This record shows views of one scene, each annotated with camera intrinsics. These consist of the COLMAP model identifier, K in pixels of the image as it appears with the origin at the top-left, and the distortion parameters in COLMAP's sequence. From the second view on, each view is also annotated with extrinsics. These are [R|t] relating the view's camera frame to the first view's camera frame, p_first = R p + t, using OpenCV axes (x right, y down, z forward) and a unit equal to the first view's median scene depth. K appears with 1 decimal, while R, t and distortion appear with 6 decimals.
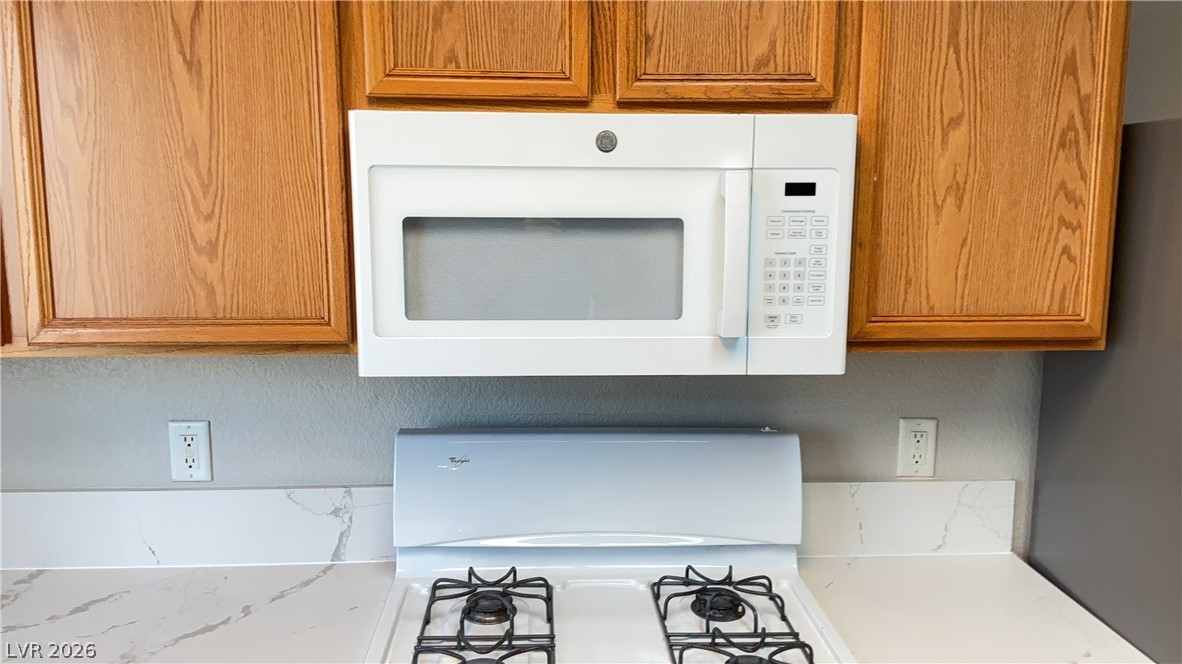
lens RADIAL K [[937.1, 0, 591.0], [0, 937.1, 332.0], [0, 0, 1]] dist [0.095908, -0.178650]
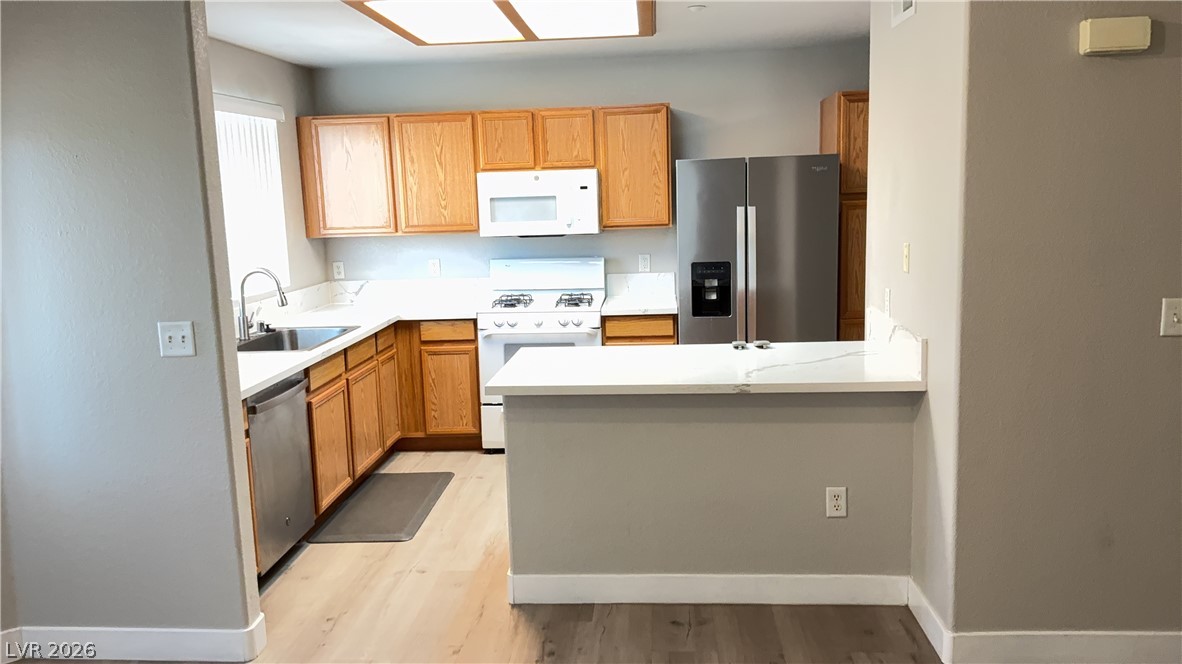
lens RADIAL K [[937.1, 0, 591.0], [0, 937.1, 332.0], [0, 0, 1]] dist [0.095908, -0.178650]
pose [[0.991121, -0.017516, -0.131803, 0.717848], [0.017699, 0.999843, 0.000218, 0.439273], [0.131779, -0.002549, 0.991276, -2.814556]]
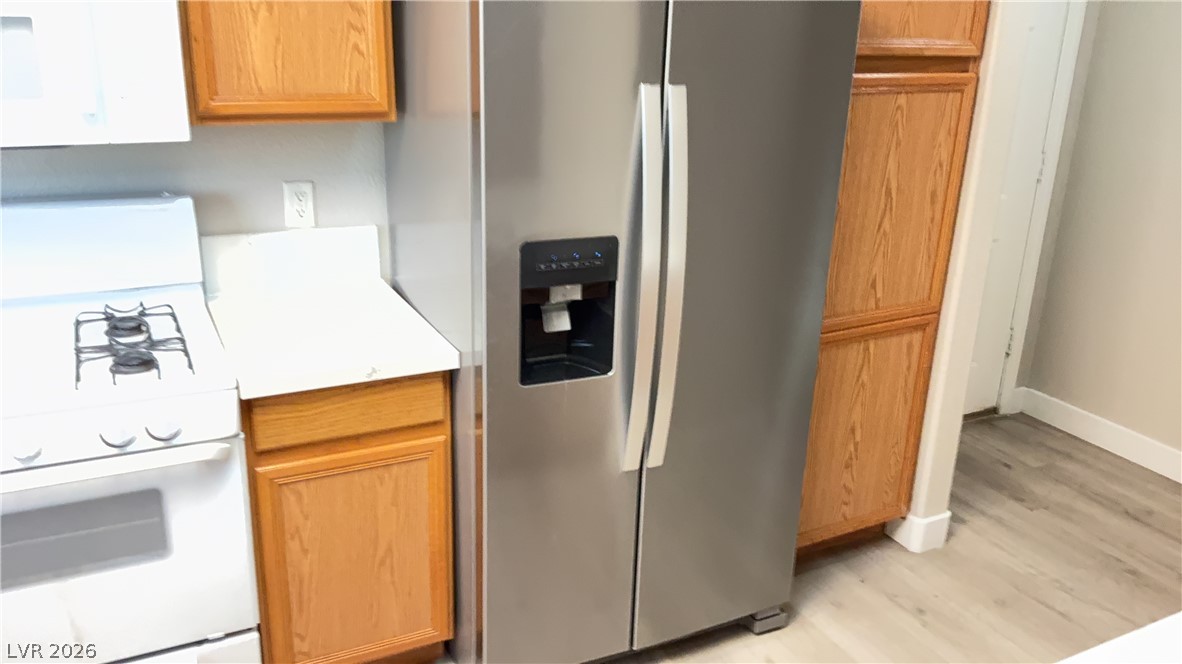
lens RADIAL K [[929.1, 0, 589.1], [0, 929.1, 338.1], [0, 0, 1]] dist [0.098570, -0.210450]
pose [[0.912919, -0.112295, 0.392388, 0.218532], [0.032505, 0.978355, 0.204363, 0.061353], [-0.406844, -0.173812, 0.896809, -0.450131]]
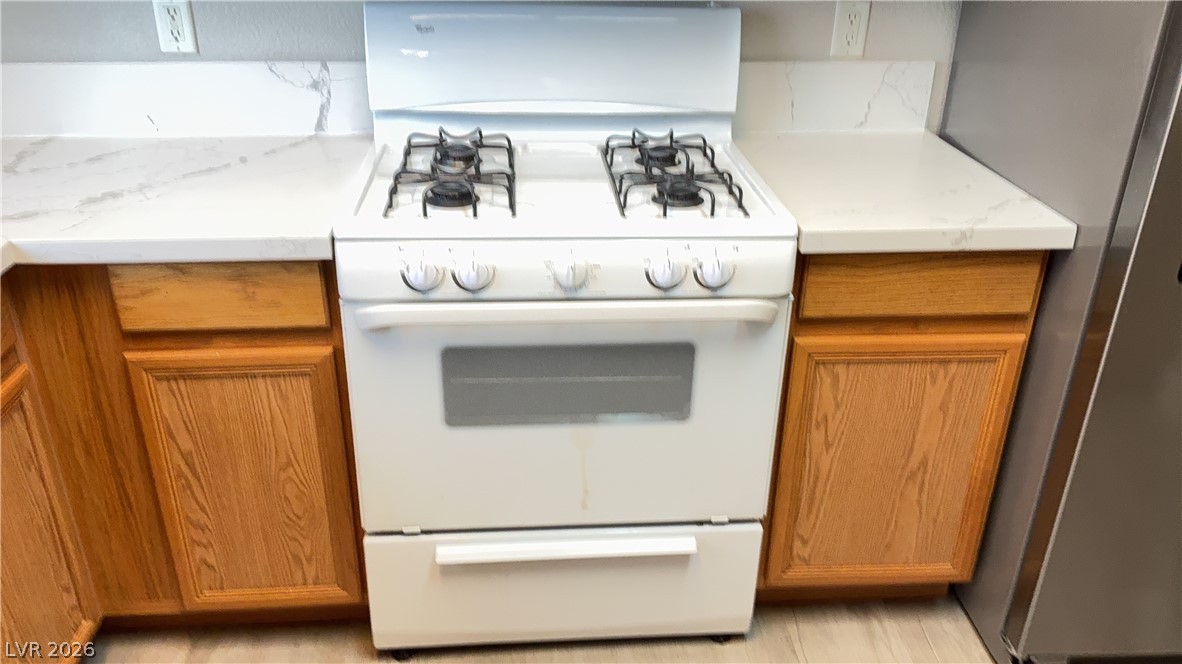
lens RADIAL K [[929.1, 0, 589.1], [0, 929.1, 338.1], [0, 0, 1]] dist [0.098570, -0.210450]
pose [[0.999785, -0.001006, 0.020732, 0.028198], [-0.005364, 0.952366, 0.304911, 0.160528], [-0.020051, -0.304957, 0.952155, -0.151240]]
